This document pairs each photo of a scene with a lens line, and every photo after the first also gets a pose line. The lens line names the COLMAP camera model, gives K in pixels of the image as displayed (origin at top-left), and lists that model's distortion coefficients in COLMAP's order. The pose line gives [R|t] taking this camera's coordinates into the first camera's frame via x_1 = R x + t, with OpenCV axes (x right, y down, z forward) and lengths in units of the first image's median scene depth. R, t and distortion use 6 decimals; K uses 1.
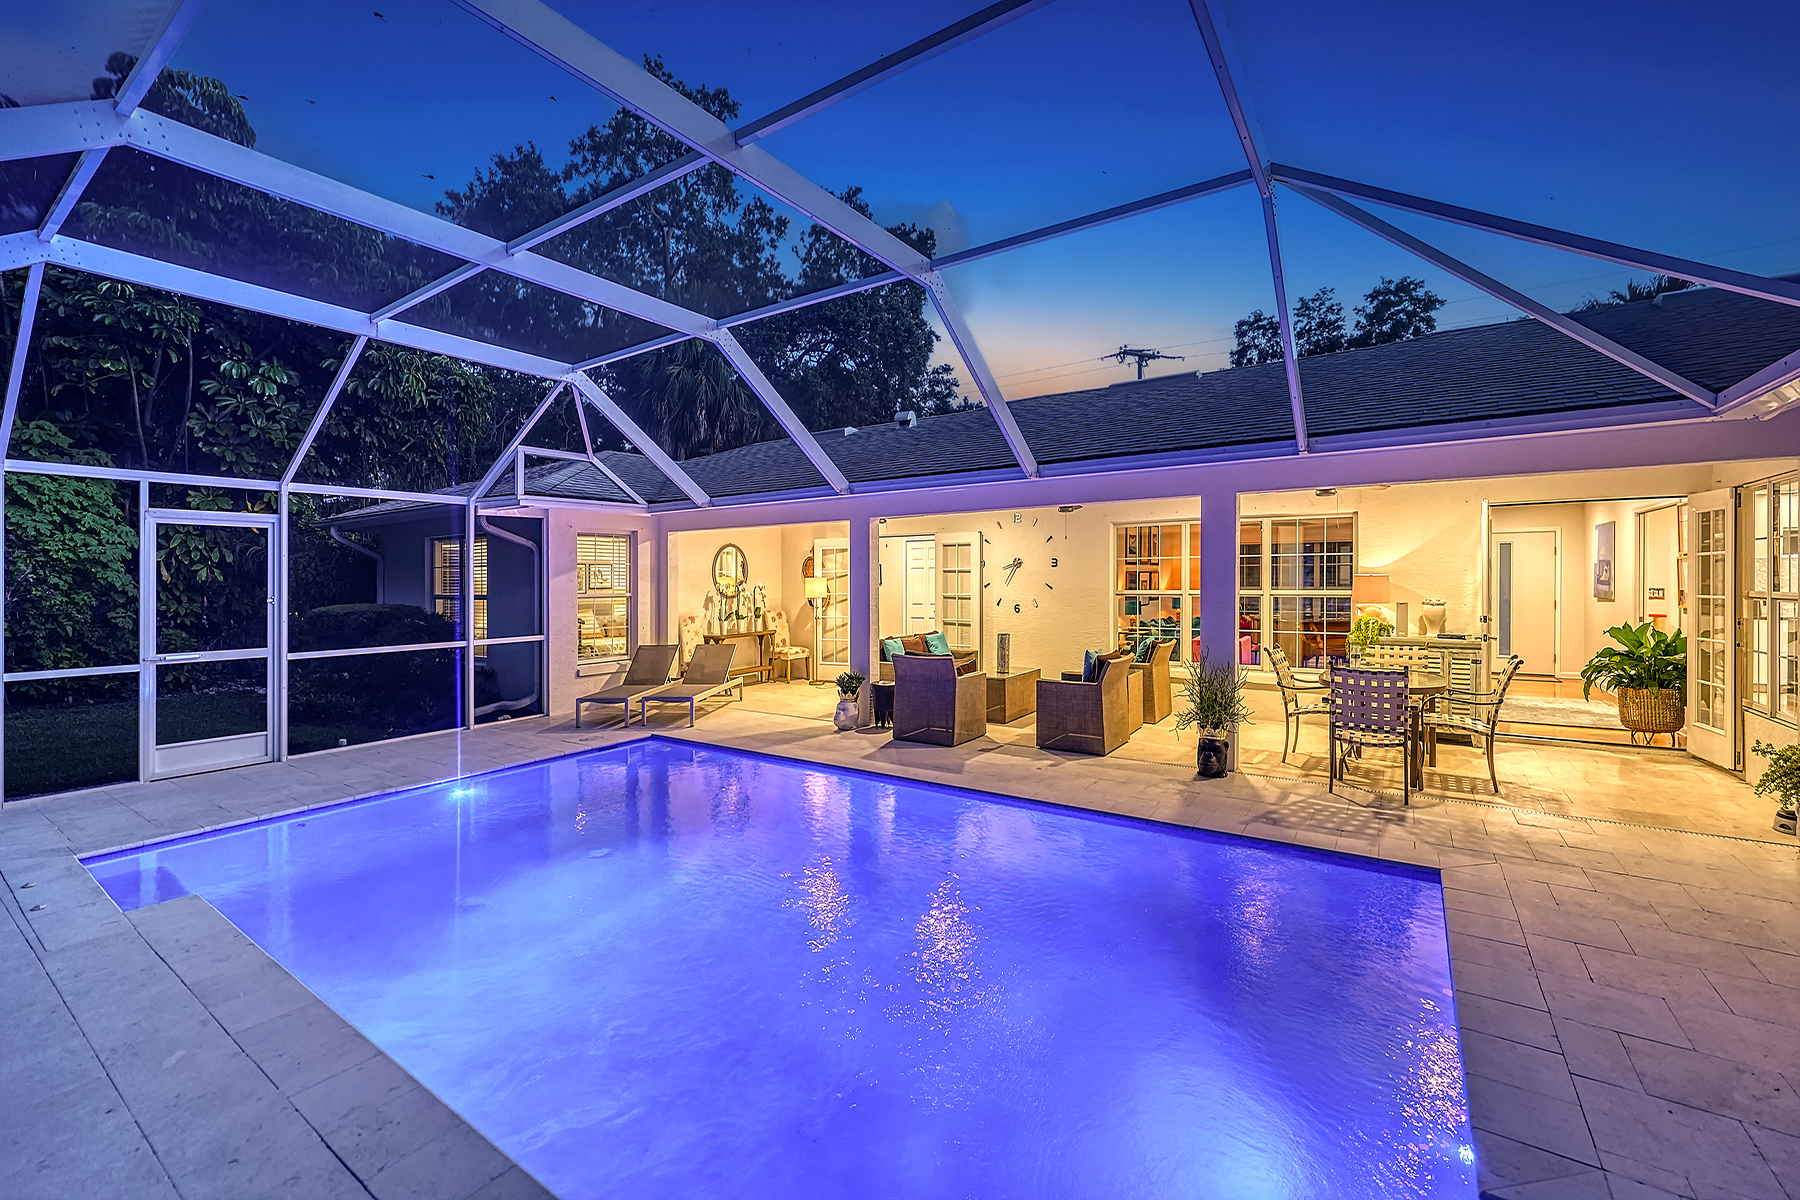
lens RADIAL K [[748.8, 0, 900.5], [0, 748.8, 592.3], [0, 0, 1]] dist [-0.010258, 0.001487]
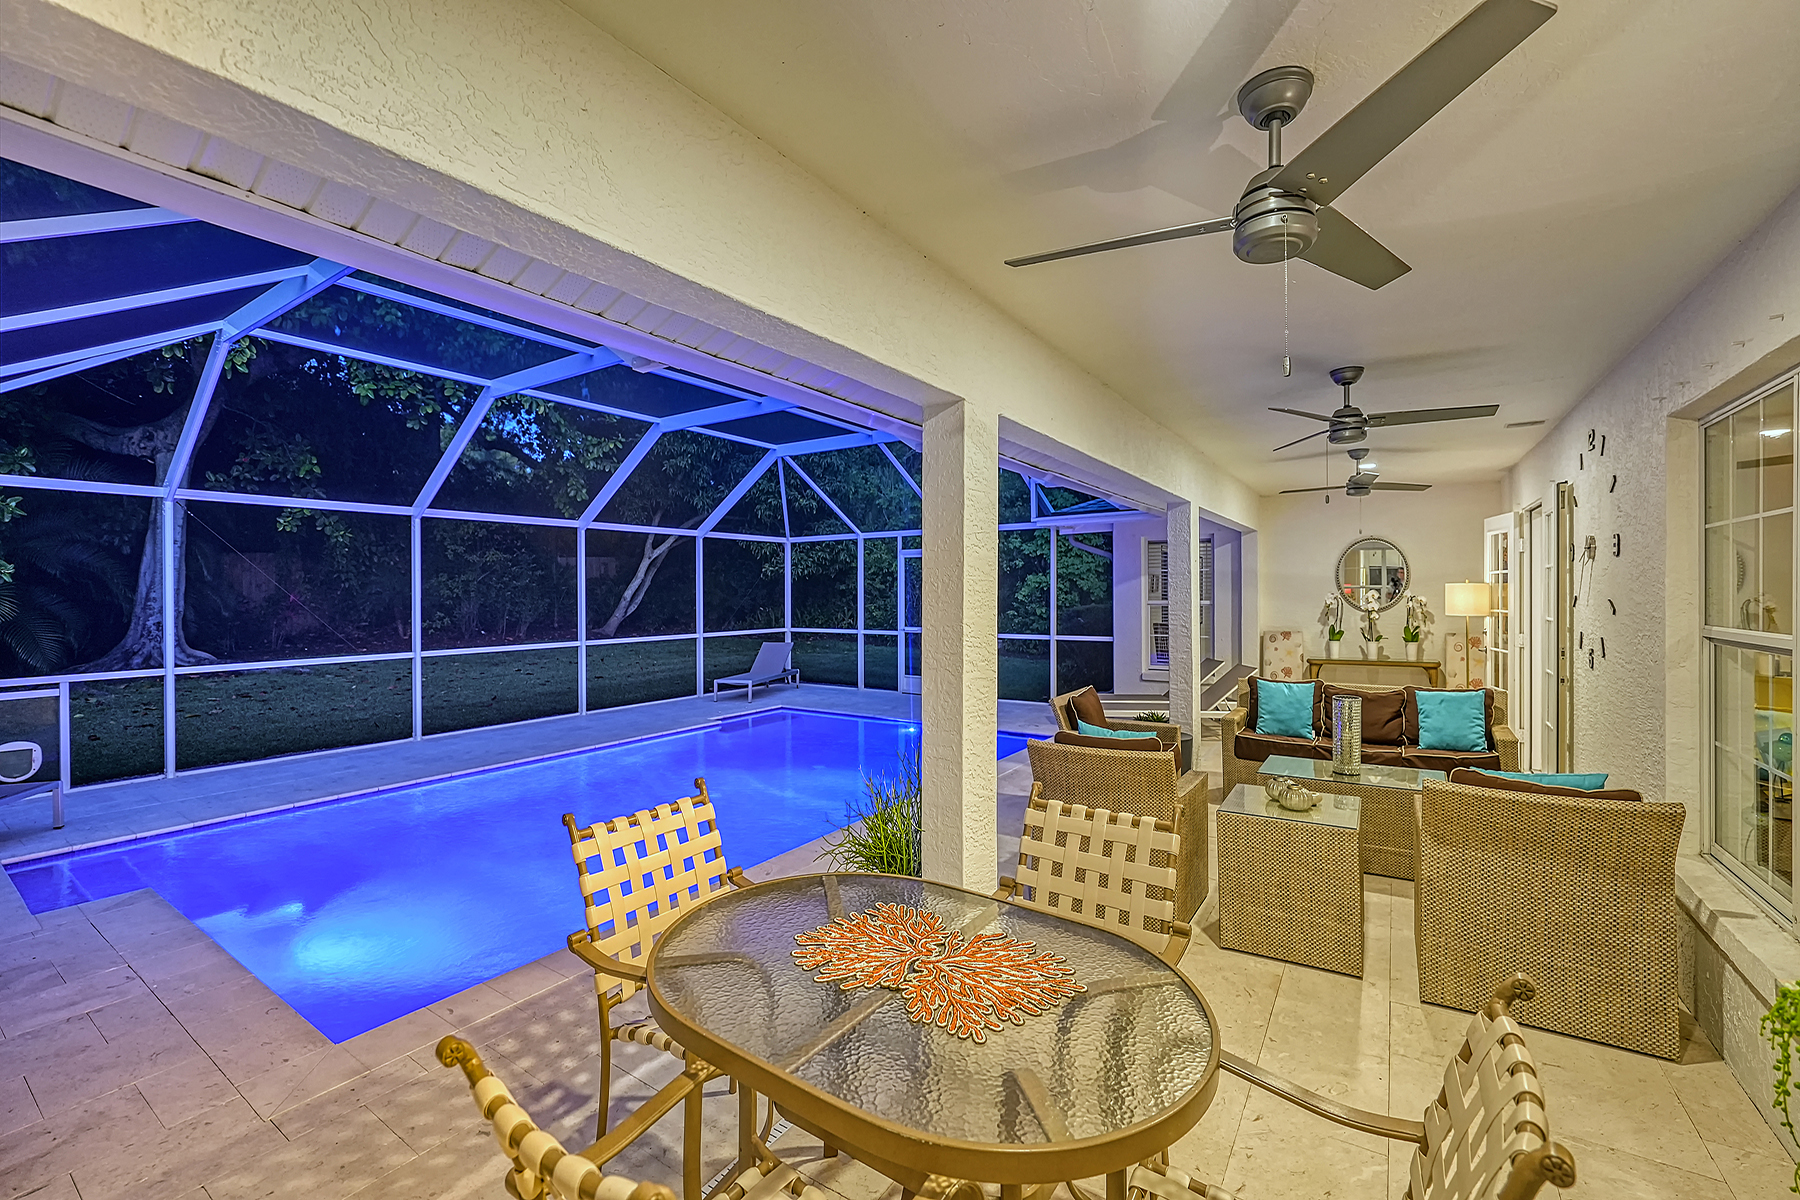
lens RADIAL K [[748.8, 0, 900.3], [0, 748.8, 590.6], [0, 0, 1]] dist [-0.010258, 0.001487]
pose [[0.003779, 0.008259, -0.999959, 0.632033], [-0.011657, 0.999898, 0.008214, -0.016750], [0.999925, 0.011625, 0.003875, 0.684258]]
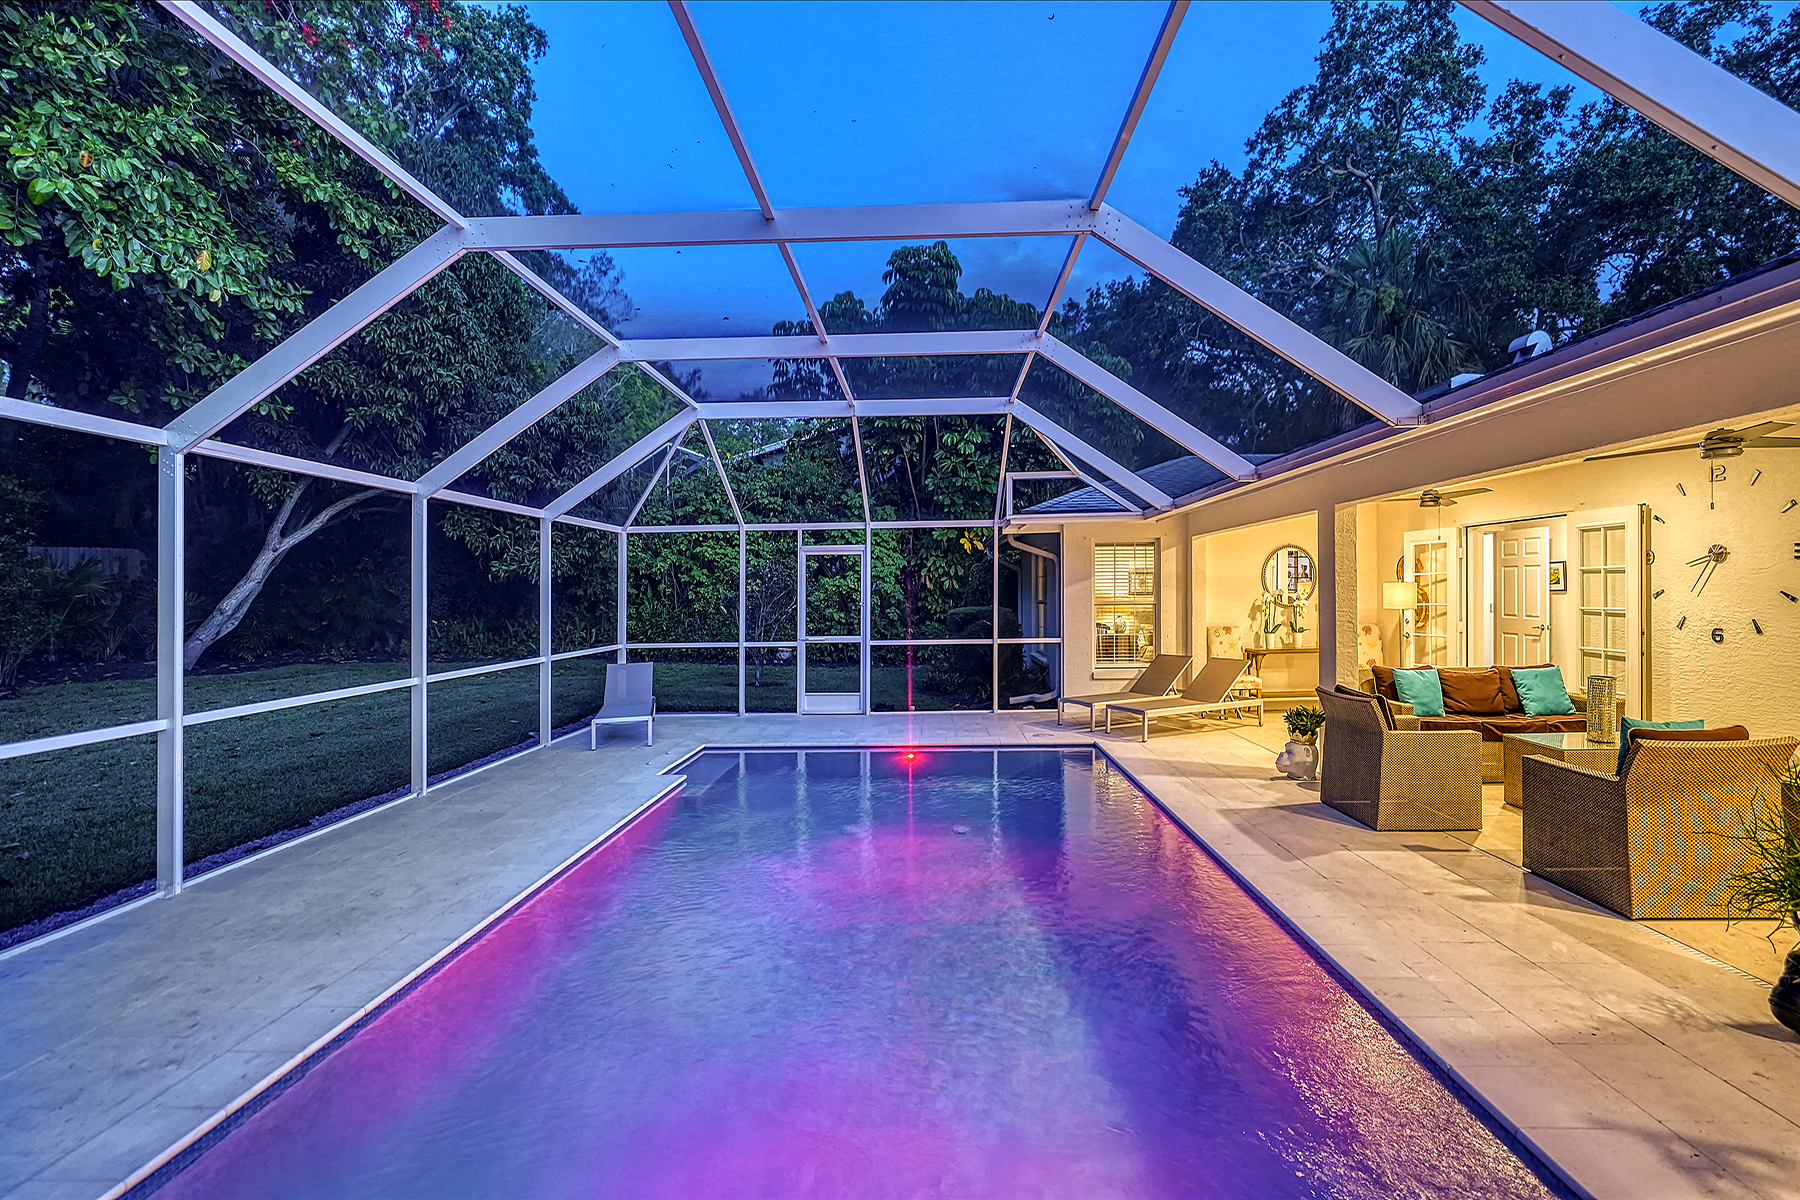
lens RADIAL K [[748.8, 0, 910.1], [0, 748.8, 593.1], [0, 0, 1]] dist [-0.010258, 0.001487]
pose [[0.536449, 0.002205, -0.843930, 0.335718], [-0.005872, 0.999982, -0.001120, -0.006334], [0.843912, 0.005556, 0.536453, 0.218987]]
